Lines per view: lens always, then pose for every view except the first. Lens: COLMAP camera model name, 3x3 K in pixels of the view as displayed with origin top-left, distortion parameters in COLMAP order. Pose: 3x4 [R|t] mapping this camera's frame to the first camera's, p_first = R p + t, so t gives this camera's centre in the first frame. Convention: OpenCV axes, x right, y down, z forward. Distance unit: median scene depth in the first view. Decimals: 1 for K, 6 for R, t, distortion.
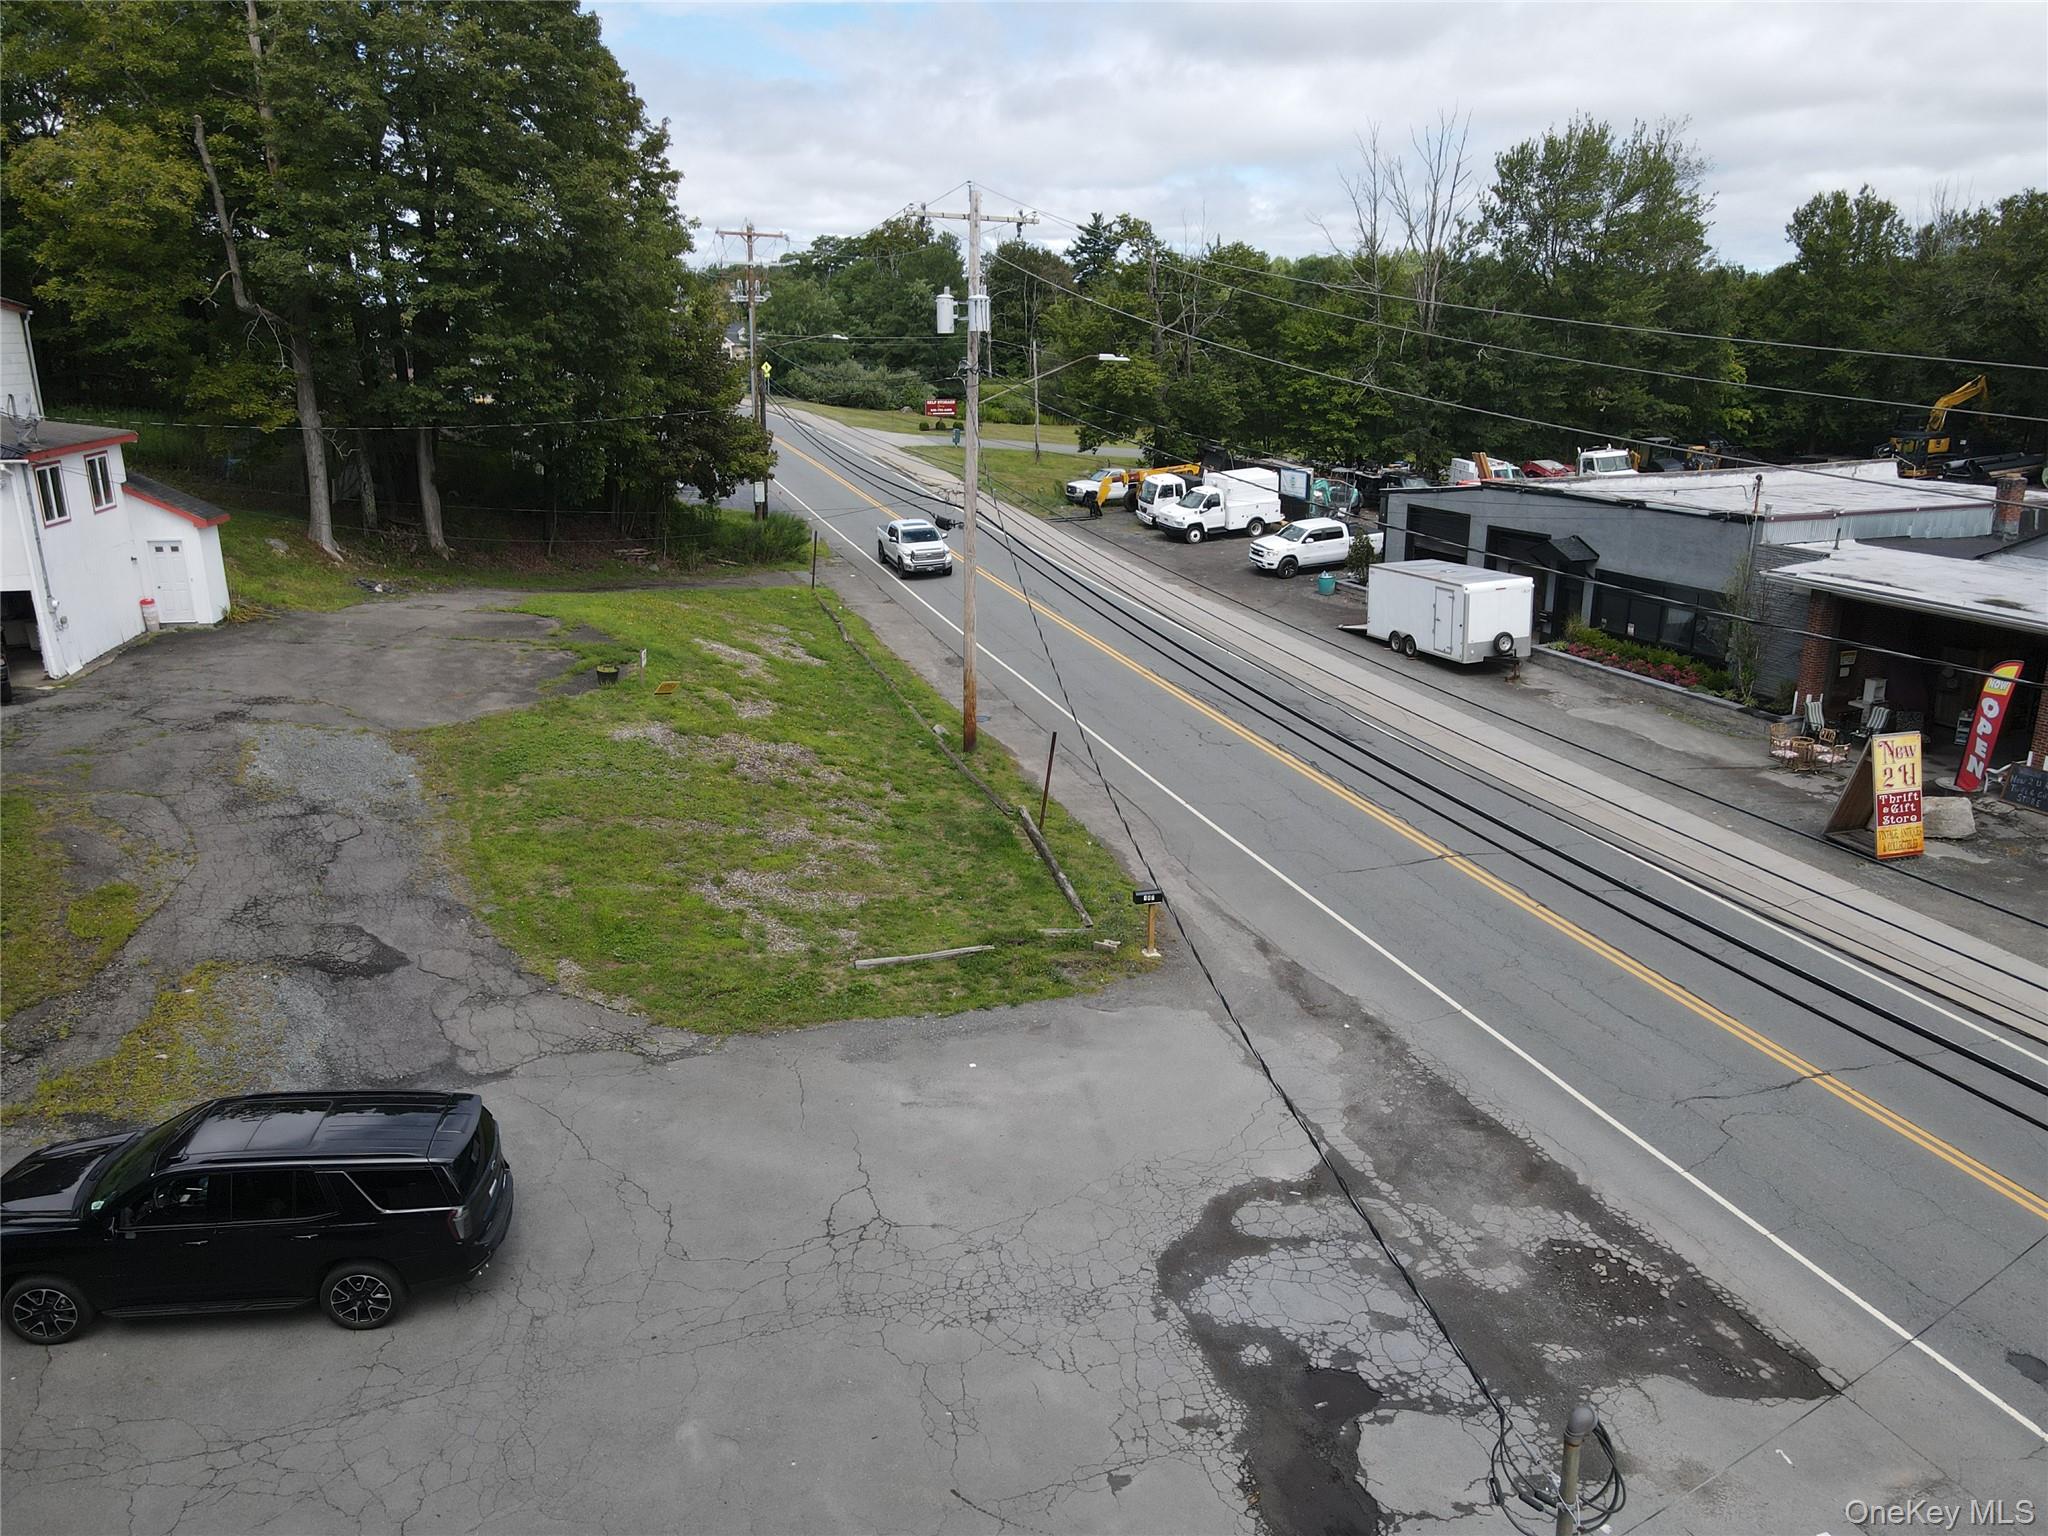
lens RADIAL K [[1503.9, 0, 1029.3], [0, 1503.9, 774.2], [0, 0, 1]] dist [0.010952, 0.013855]
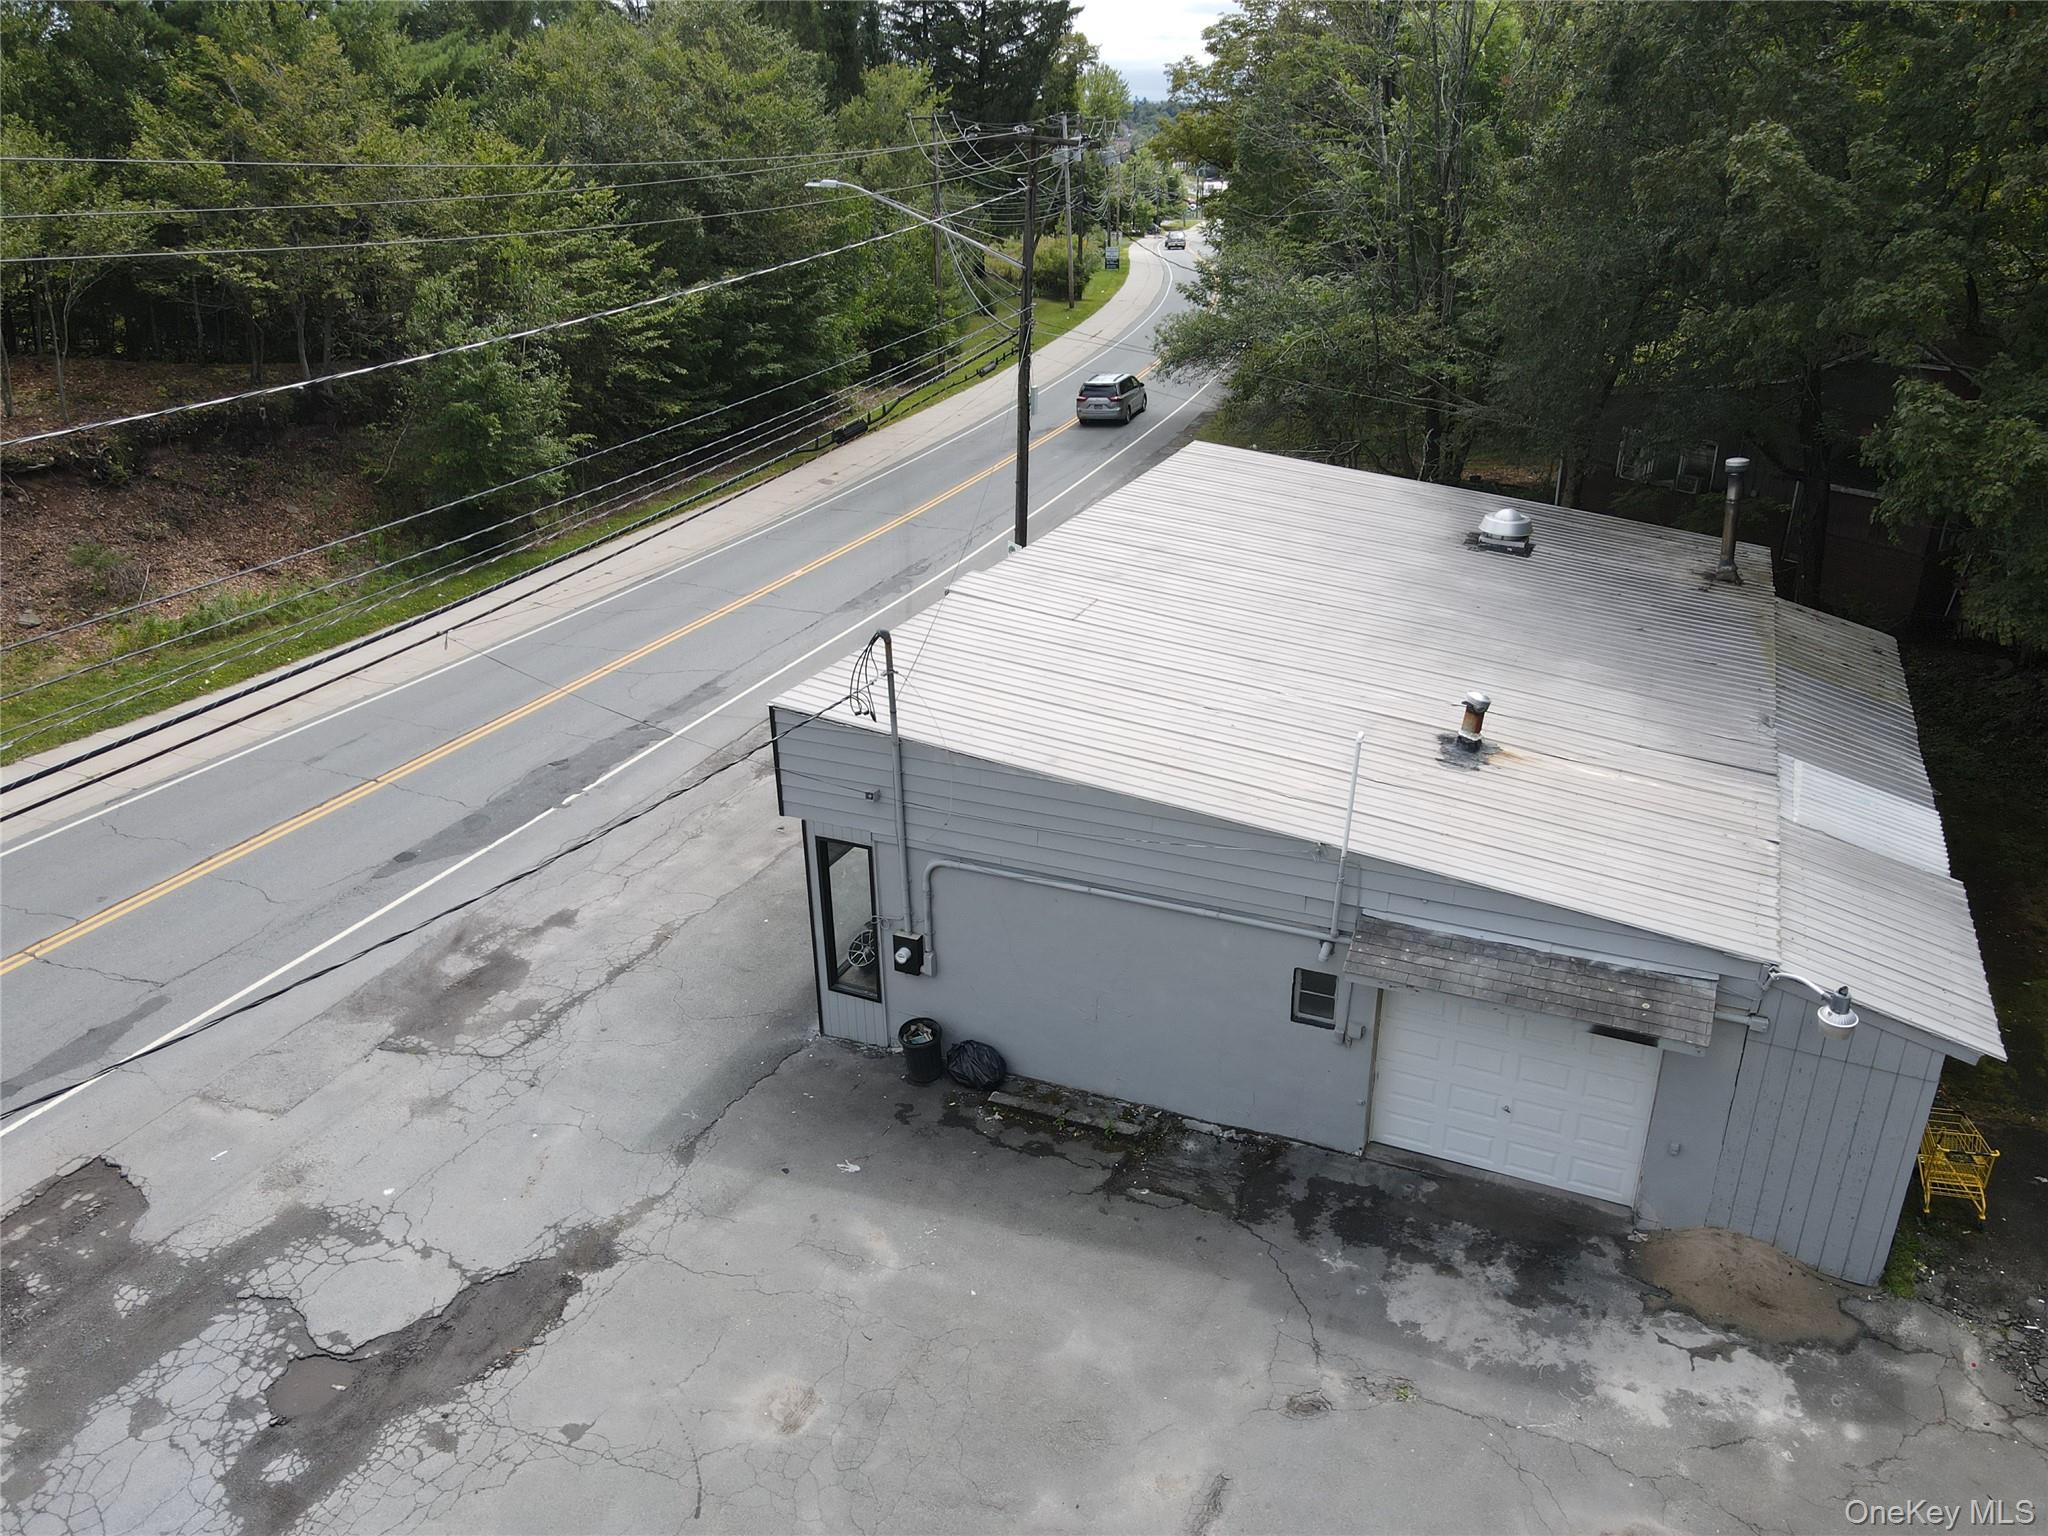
lens RADIAL K [[1503.9, 0, 1027.7], [0, 1503.9, 766.6], [0, 0, 1]] dist [0.010952, 0.013855]
pose [[-0.740881, -0.258674, 0.619825, -0.299011], [0.207300, 0.789730, 0.577368, -0.161671], [-0.638844, 0.556251, -0.531473, 0.525645]]
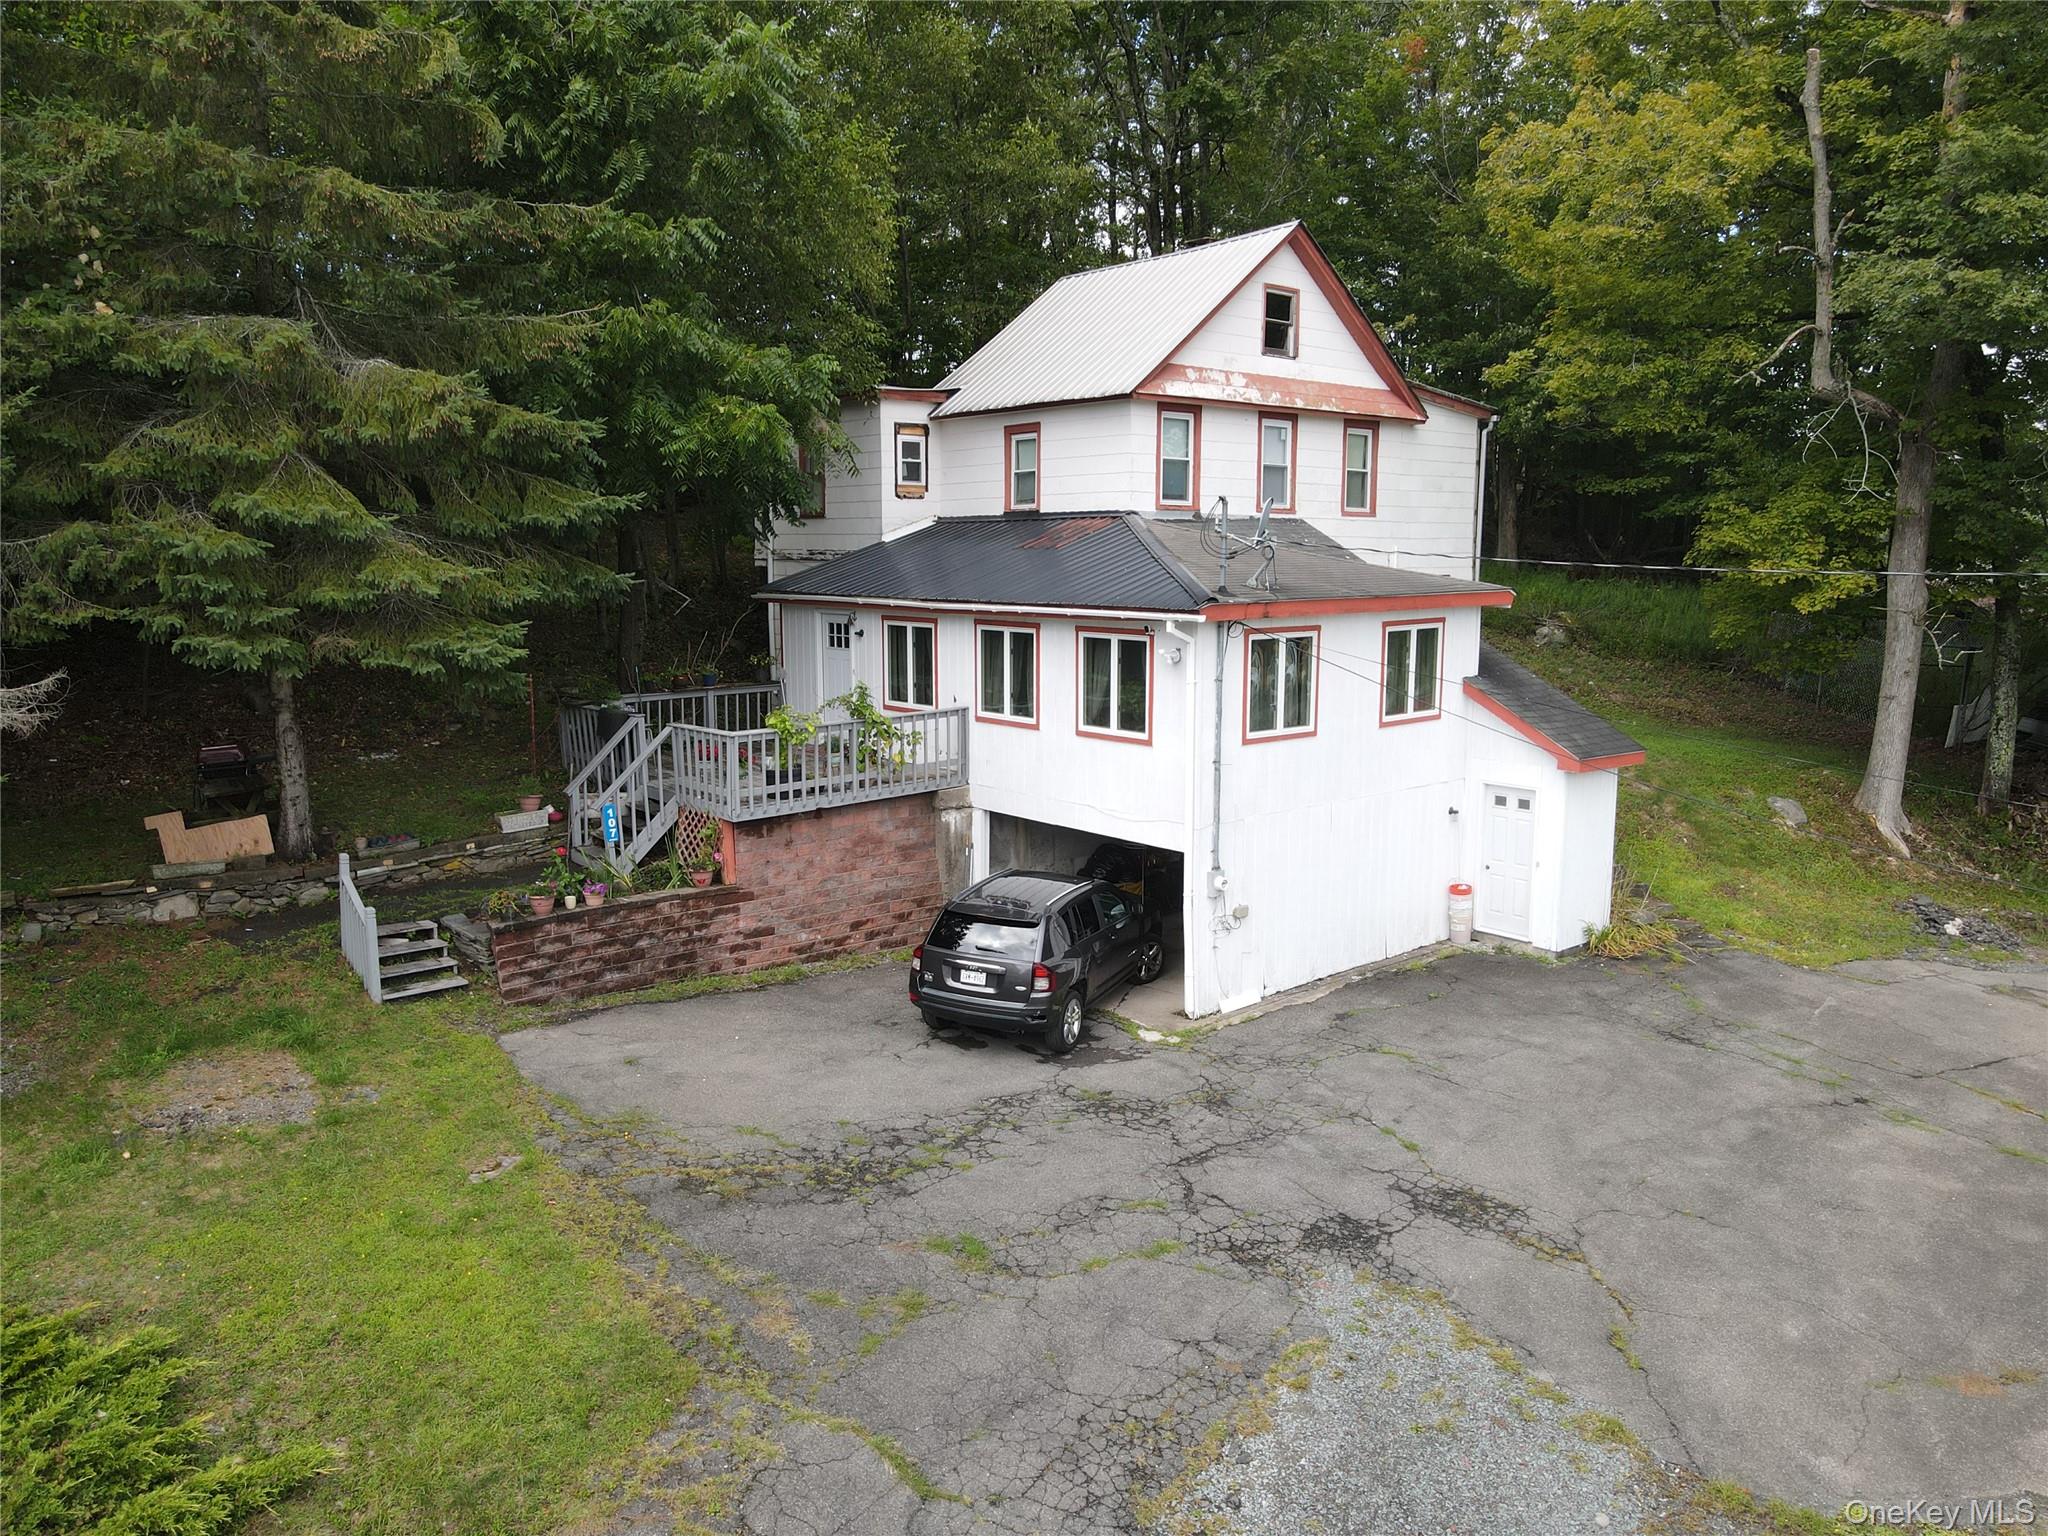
lens RADIAL K [[1503.9, 0, 1023.1], [0, 1503.9, 773.5], [0, 0, 1]] dist [0.010952, 0.013855]
pose [[0.498687, 0.132584, -0.856582, -0.252516], [-0.249278, 0.968420, 0.004770, -0.149974], [0.830164, 0.211148, 0.515988, 0.732308]]
